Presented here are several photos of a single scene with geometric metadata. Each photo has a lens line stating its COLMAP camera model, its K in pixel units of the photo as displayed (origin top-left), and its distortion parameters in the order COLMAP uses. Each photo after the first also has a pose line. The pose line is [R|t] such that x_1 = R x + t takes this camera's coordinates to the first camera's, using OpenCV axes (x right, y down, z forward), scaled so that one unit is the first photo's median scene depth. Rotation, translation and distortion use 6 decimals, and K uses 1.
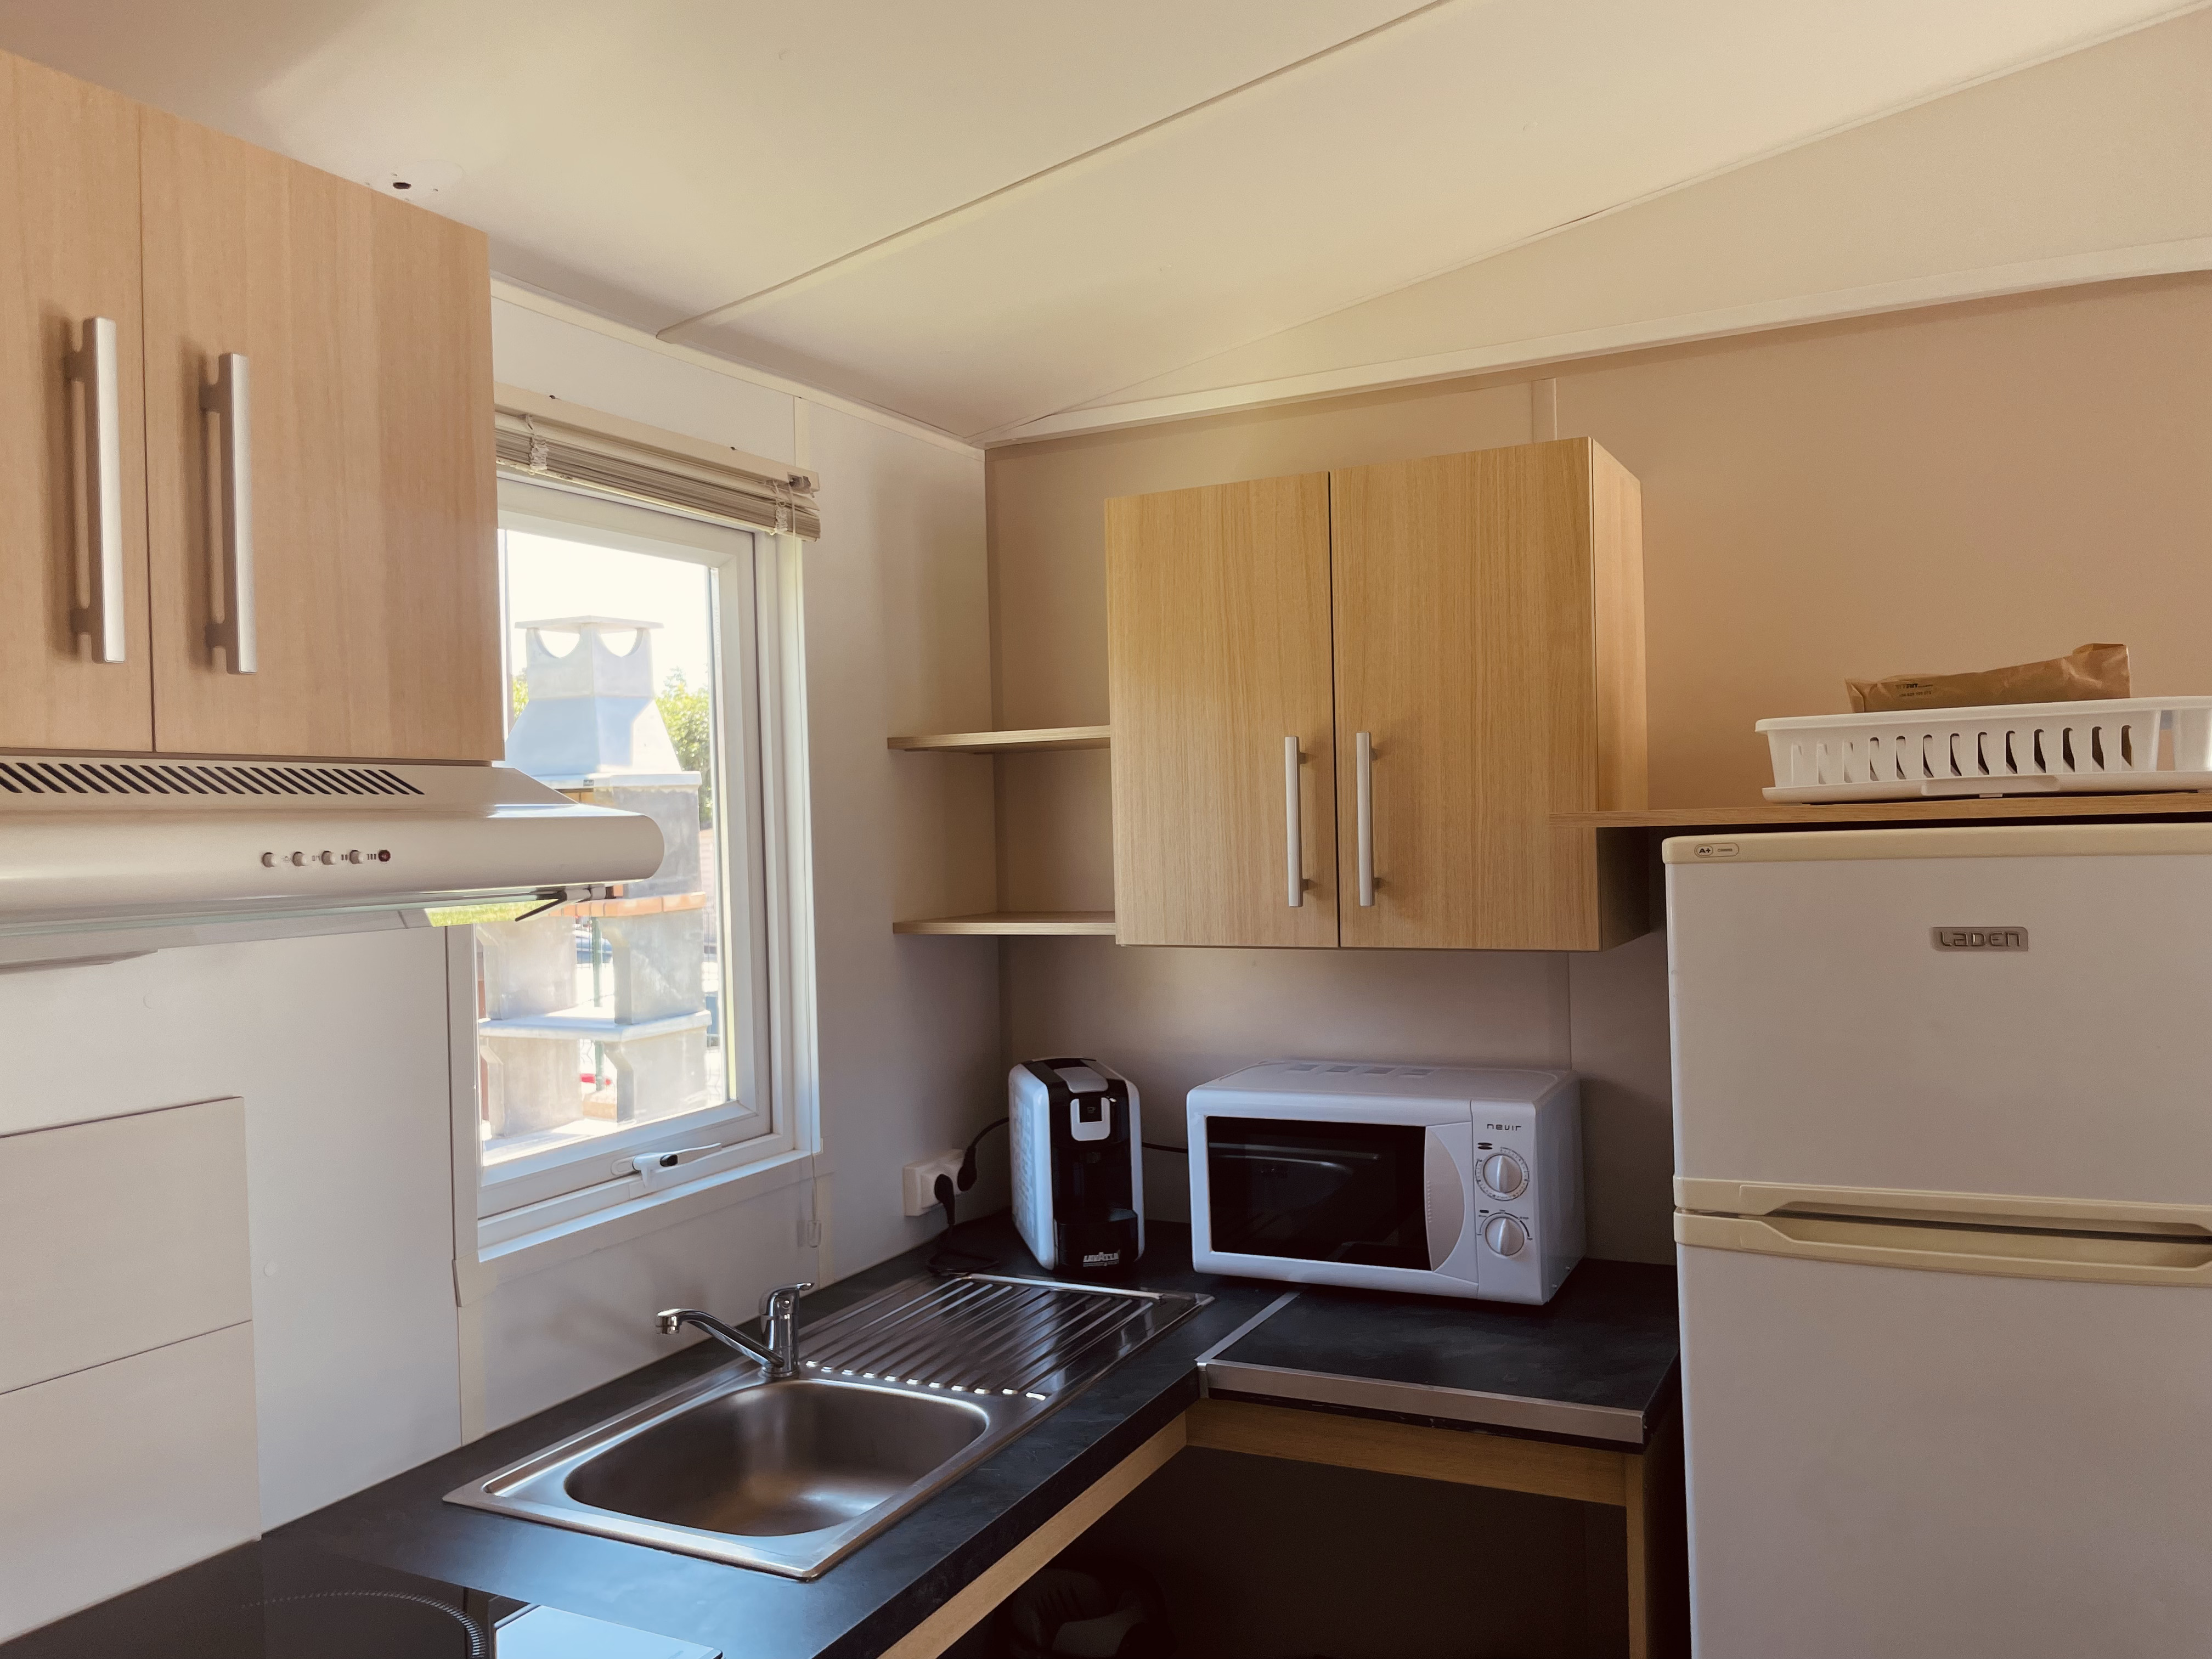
lens RADIAL K [[1645.2, 0, 1105.6], [0, 1645.2, 824.7], [0, 0, 1]] dist [-0.001361, -0.000261]
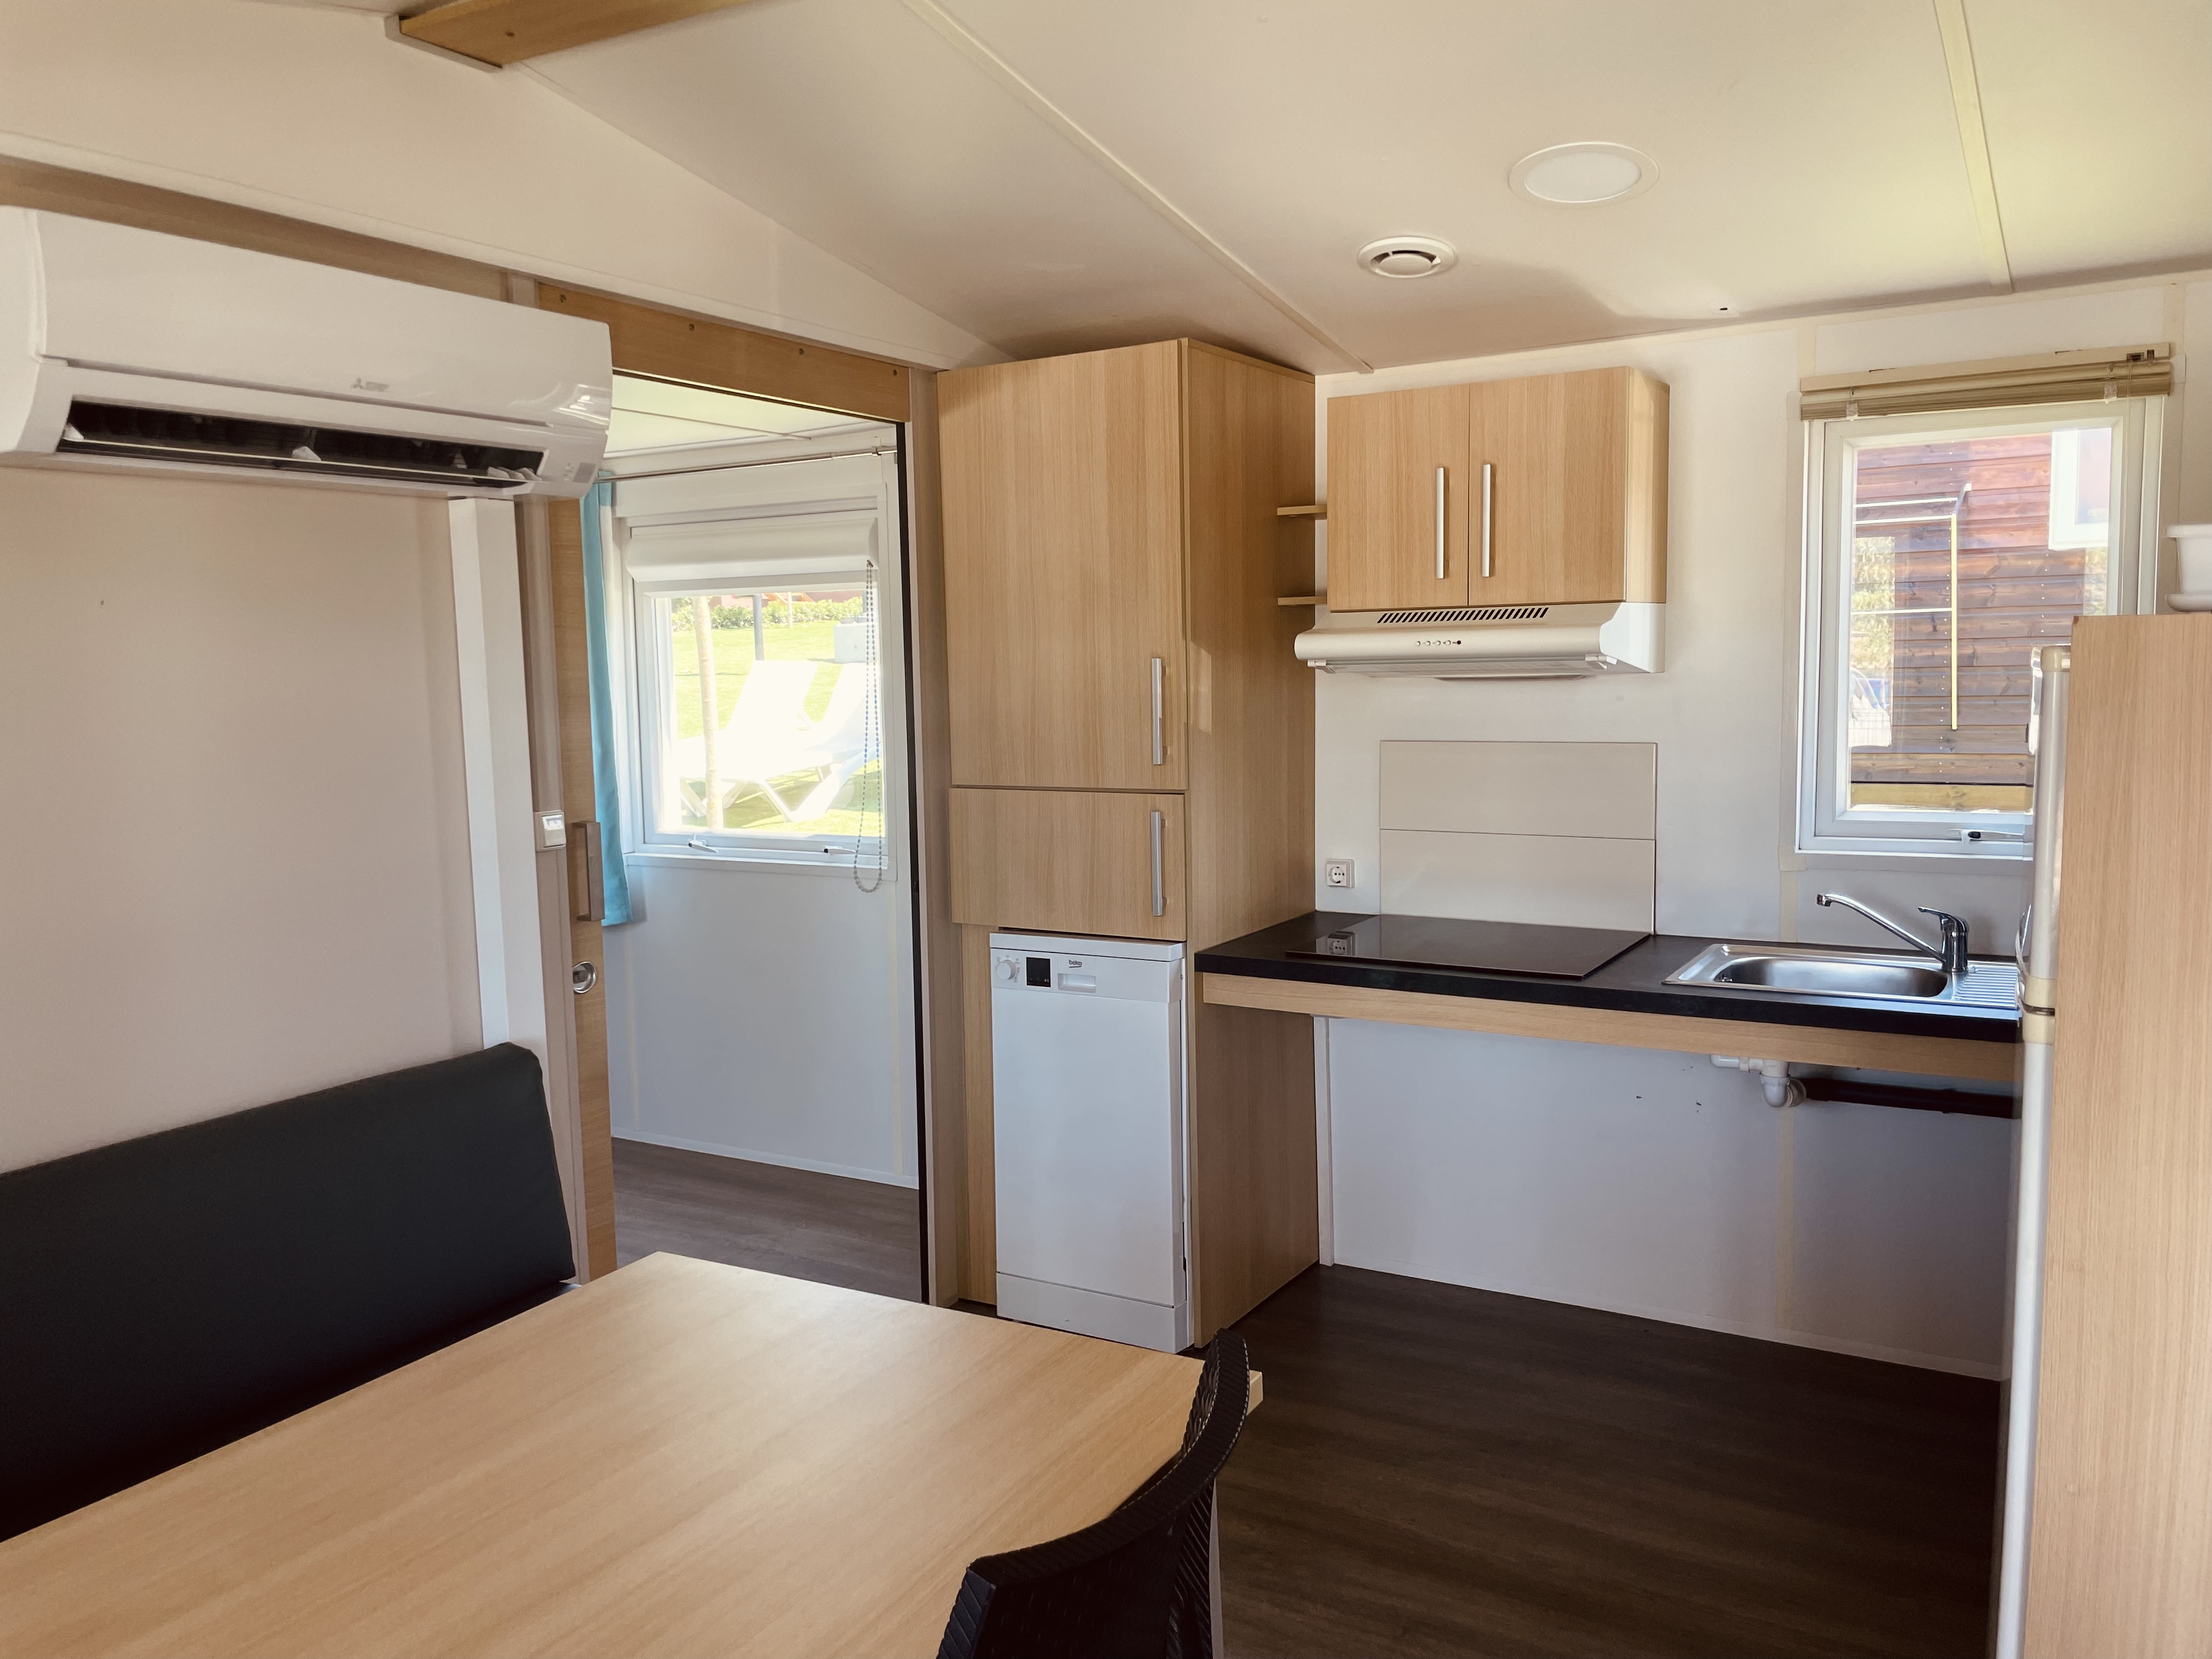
lens RADIAL K [[1645.2, 0, 1113.6], [0, 1645.2, 829.6], [0, 0, 1]] dist [-0.001361, -0.000261]
pose [[-0.060236, 0.135384, -0.988961, 1.404172], [0.020017, 0.990724, 0.134406, -0.031668], [0.997983, -0.011700, -0.062387, 0.303788]]
